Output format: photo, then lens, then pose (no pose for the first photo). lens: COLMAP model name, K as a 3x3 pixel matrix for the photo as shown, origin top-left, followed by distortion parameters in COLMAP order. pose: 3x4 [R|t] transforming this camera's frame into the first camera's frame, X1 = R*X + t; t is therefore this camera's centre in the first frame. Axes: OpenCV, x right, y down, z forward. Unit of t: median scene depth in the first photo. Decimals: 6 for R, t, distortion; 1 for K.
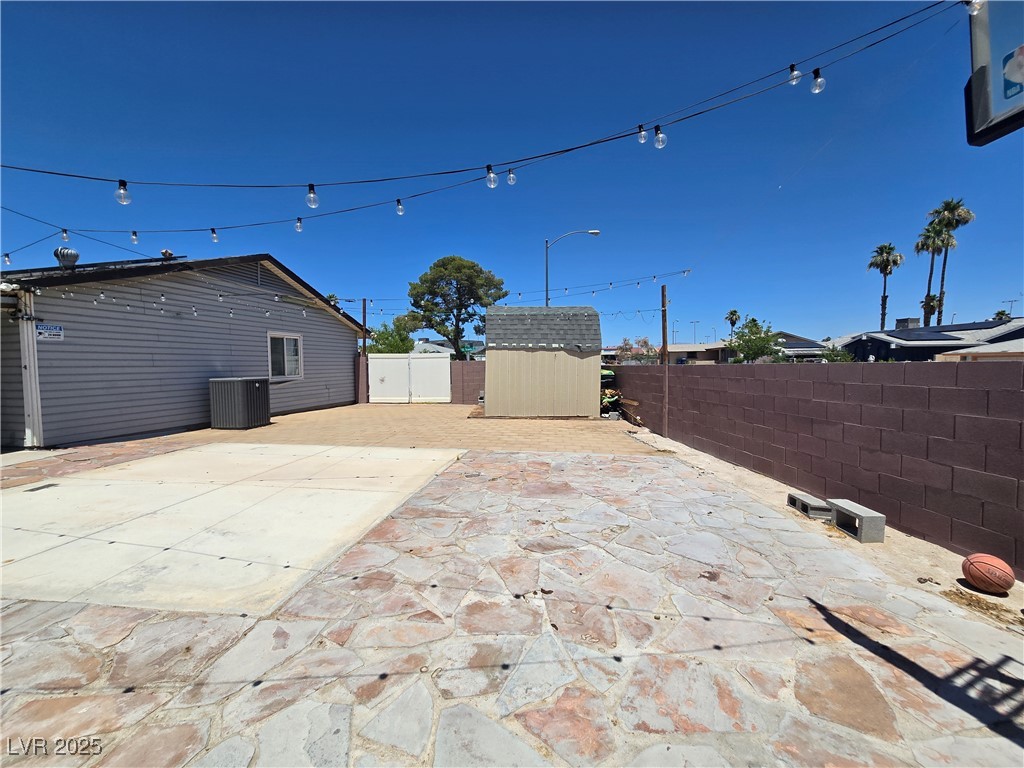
lens RADIAL K [[422.0, 0, 501.7], [0, 422.0, 379.5], [0, 0, 1]] dist [0.009019, 0.000532]
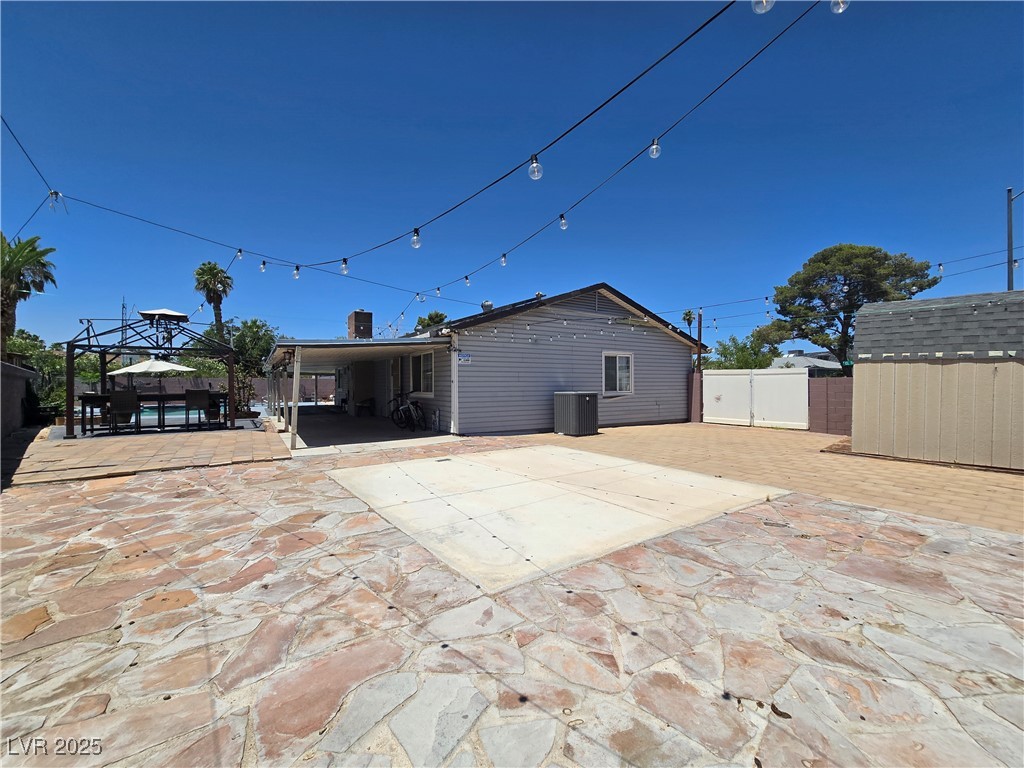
lens RADIAL K [[420.1, 0, 503.9], [0, 420.1, 382.1], [0, 0, 1]] dist [-0.000972, 0.000722]
pose [[0.695743, 0.009332, -0.718230, 0.113510], [-0.032675, 0.999292, -0.018668, -0.004230], [0.717547, 0.036456, 0.695555, 0.072205]]
